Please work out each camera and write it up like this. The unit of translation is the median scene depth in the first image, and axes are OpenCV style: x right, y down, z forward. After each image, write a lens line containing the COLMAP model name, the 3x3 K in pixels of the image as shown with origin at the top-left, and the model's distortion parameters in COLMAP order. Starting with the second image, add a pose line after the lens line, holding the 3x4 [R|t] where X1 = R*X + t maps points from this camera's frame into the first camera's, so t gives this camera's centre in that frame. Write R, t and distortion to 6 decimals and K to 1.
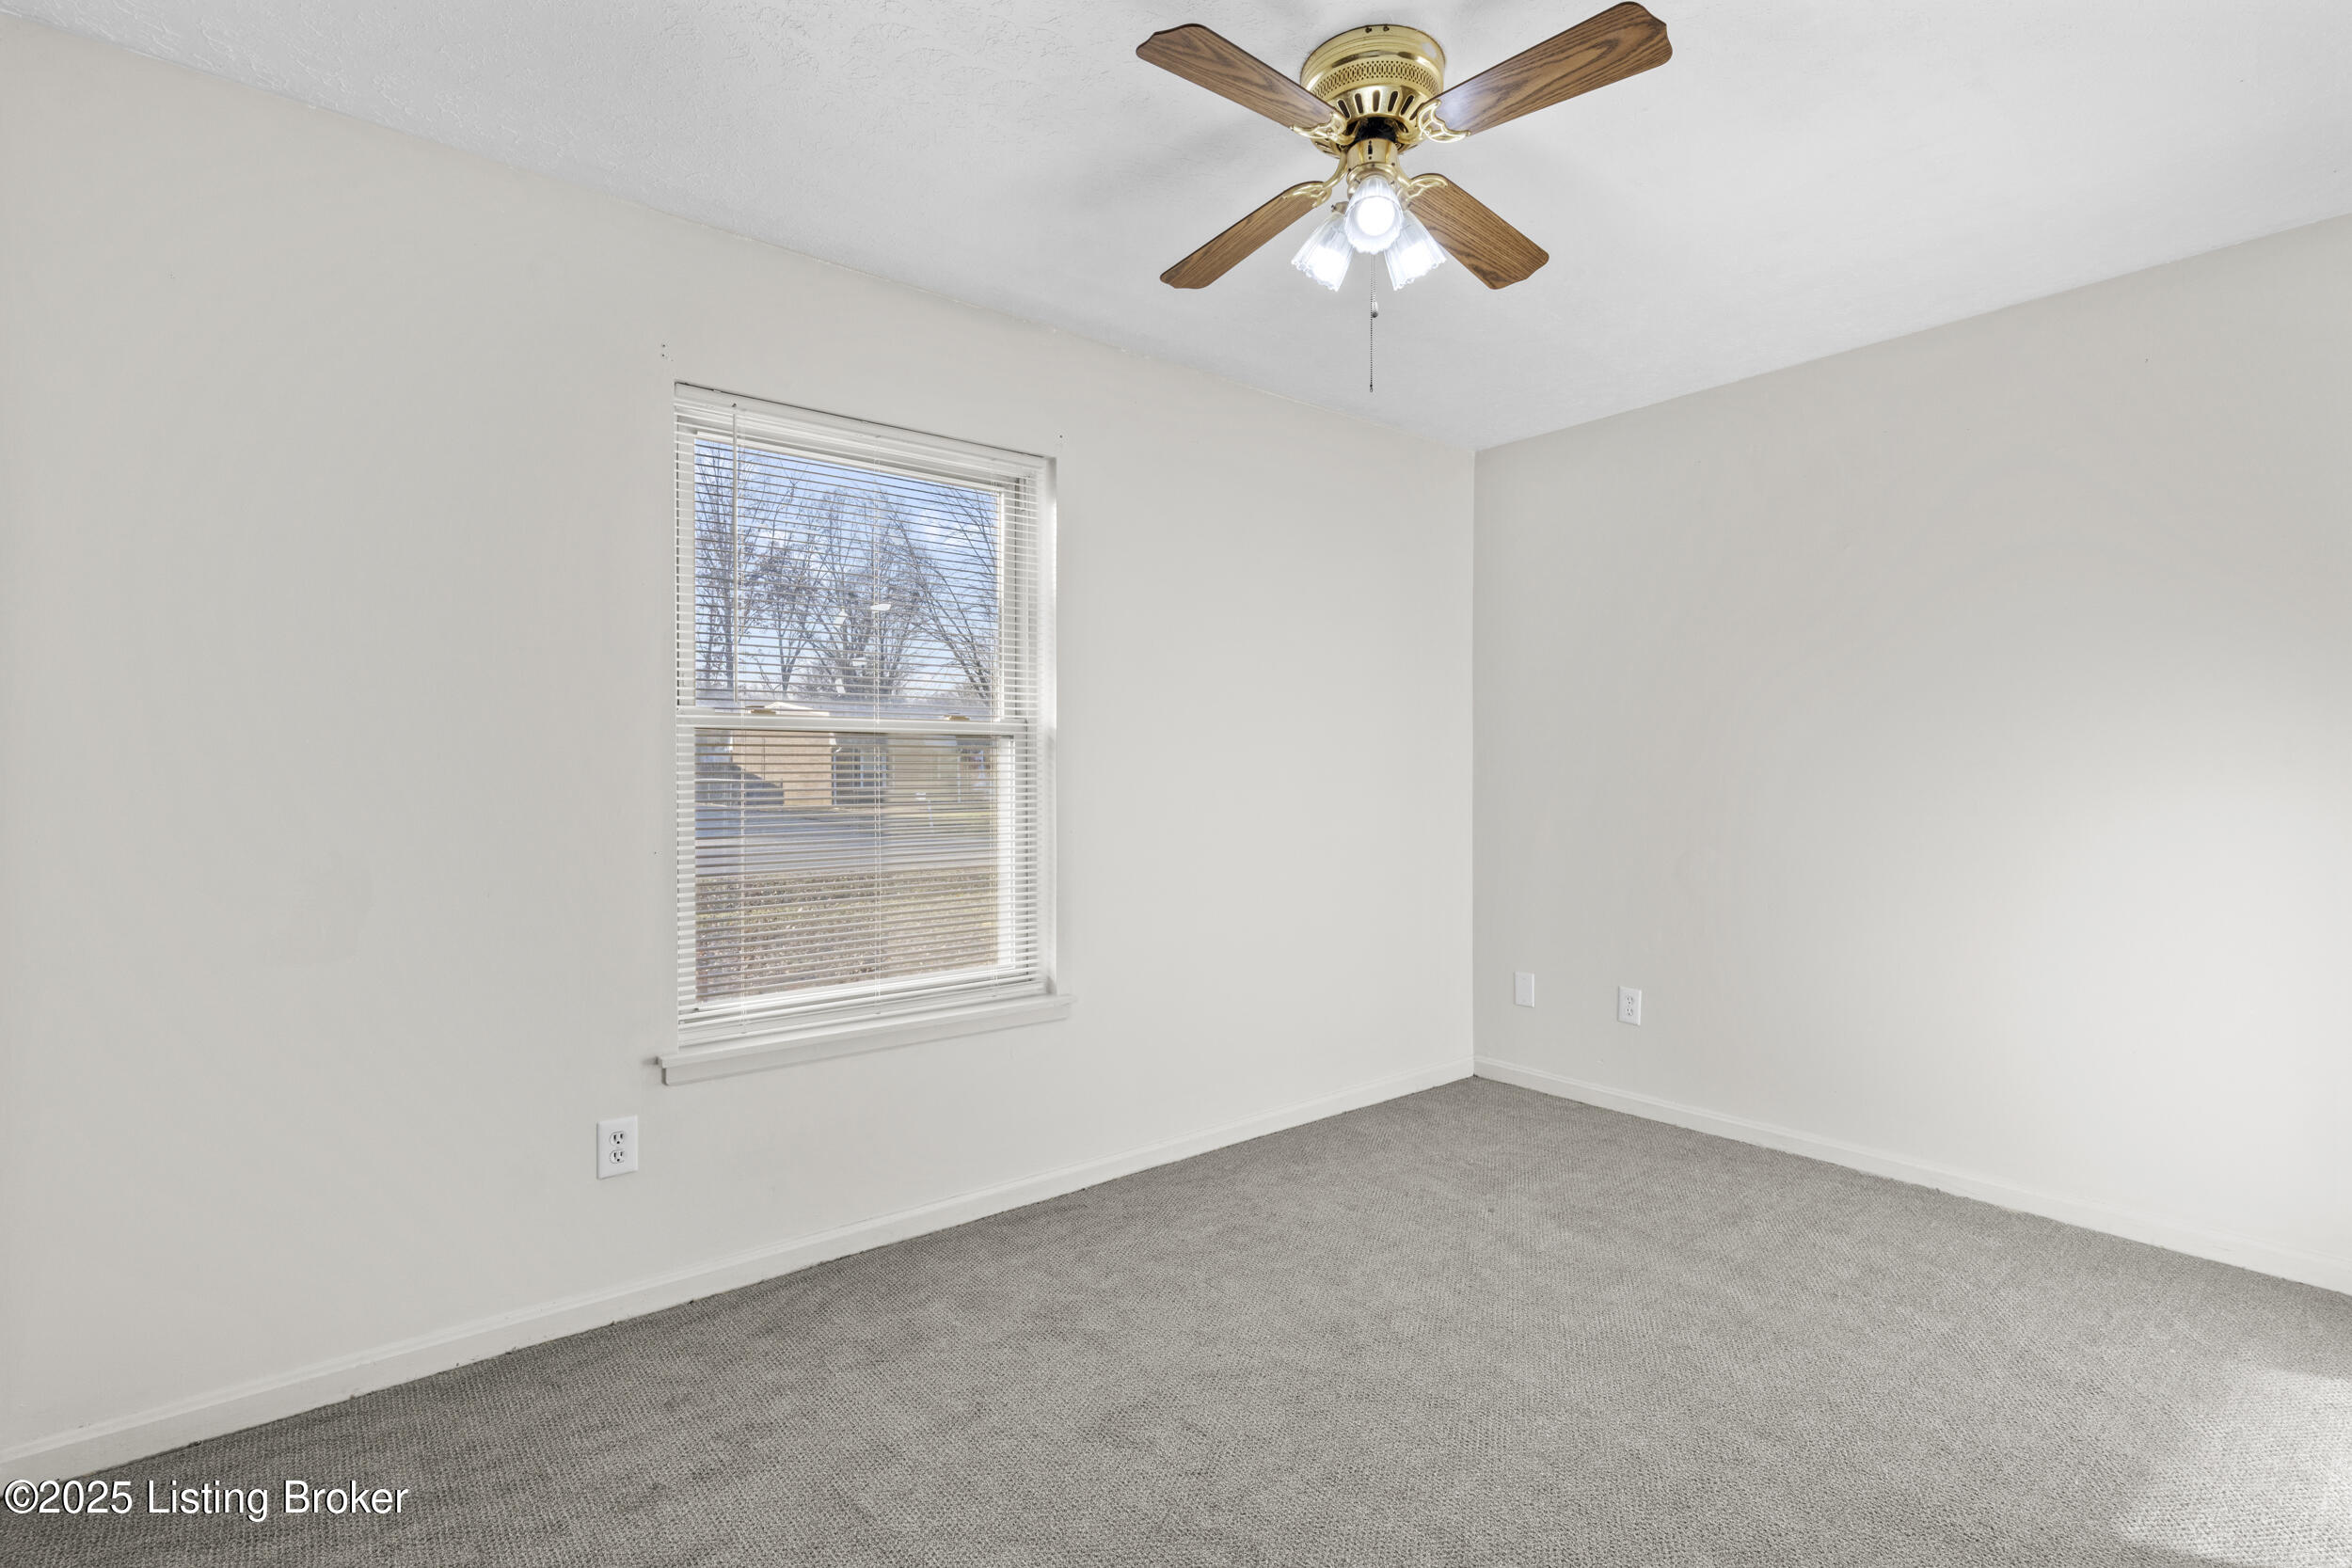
lens RADIAL K [[1091.9, 0, 1157.8], [0, 1091.9, 793.6], [0, 0, 1]] dist [-0.007415, 0.001679]
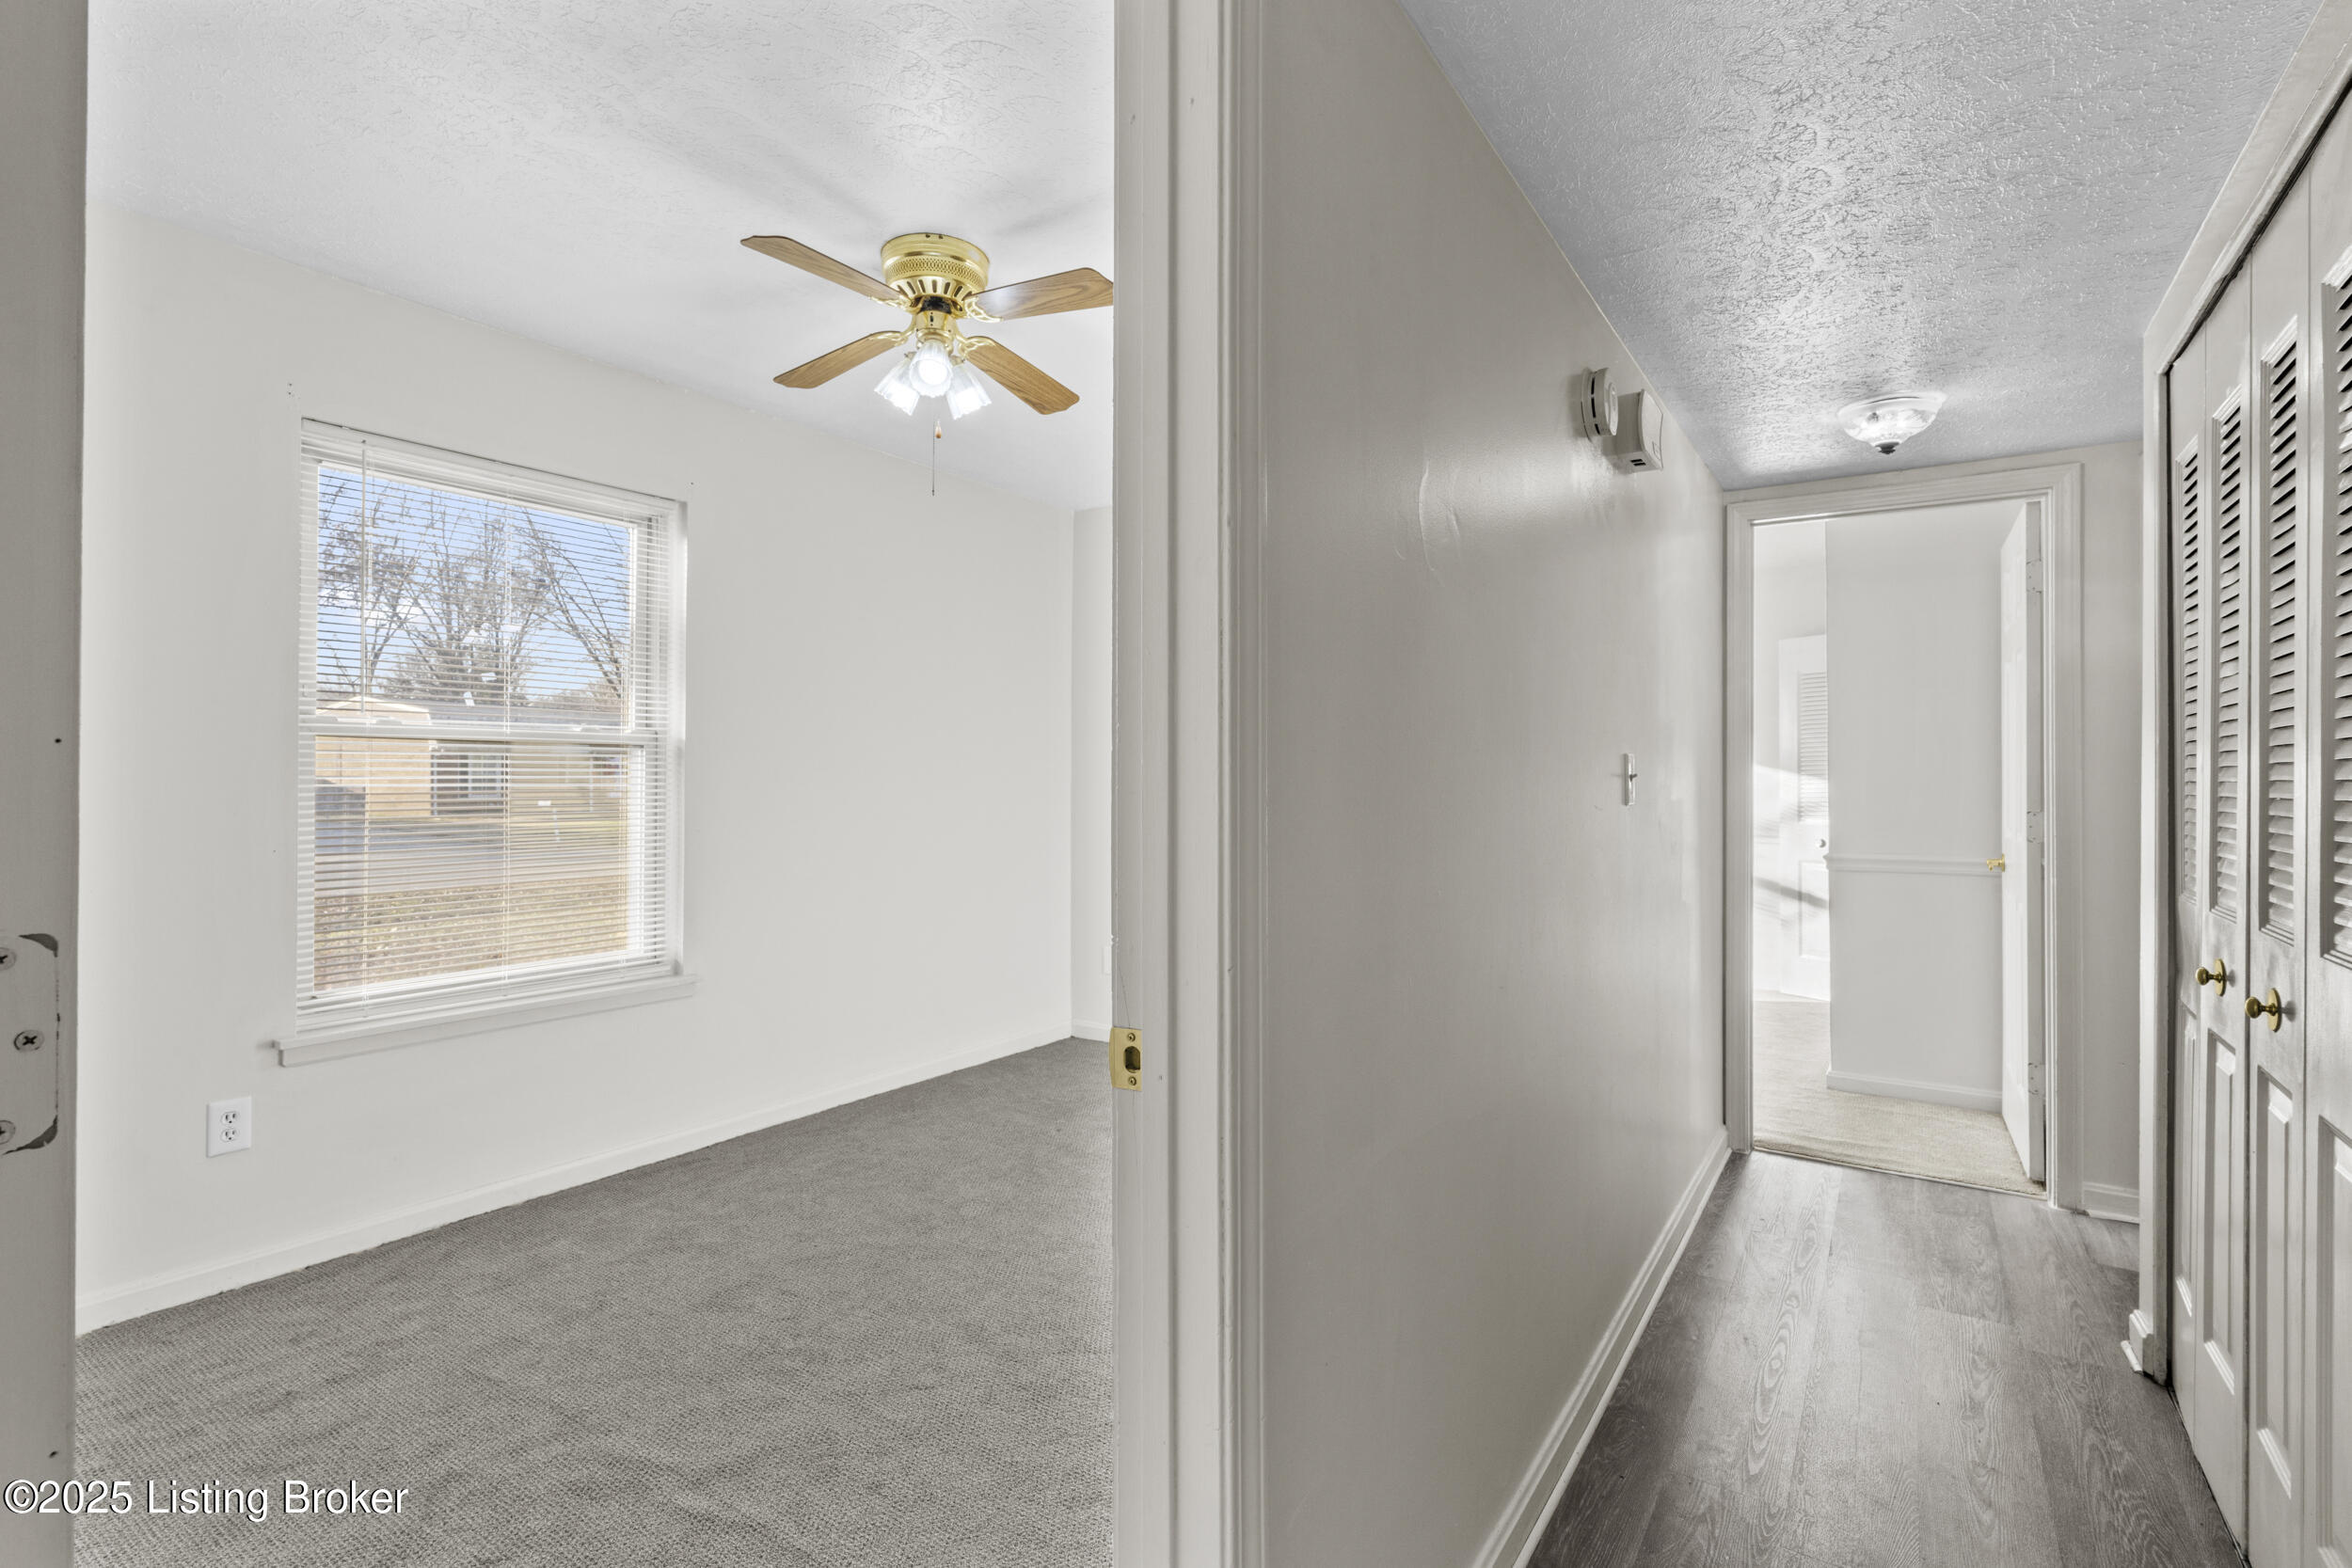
lens RADIAL K [[1091.9, 0, 1174.4], [0, 1091.9, 776.0], [0, 0, 1]] dist [-0.007415, 0.001679]
pose [[0.951967, 0.005887, 0.306143, 0.056030], [0.001352, 0.999725, -0.023428, 0.006628], [-0.306197, 0.022717, 0.951697, -0.292584]]
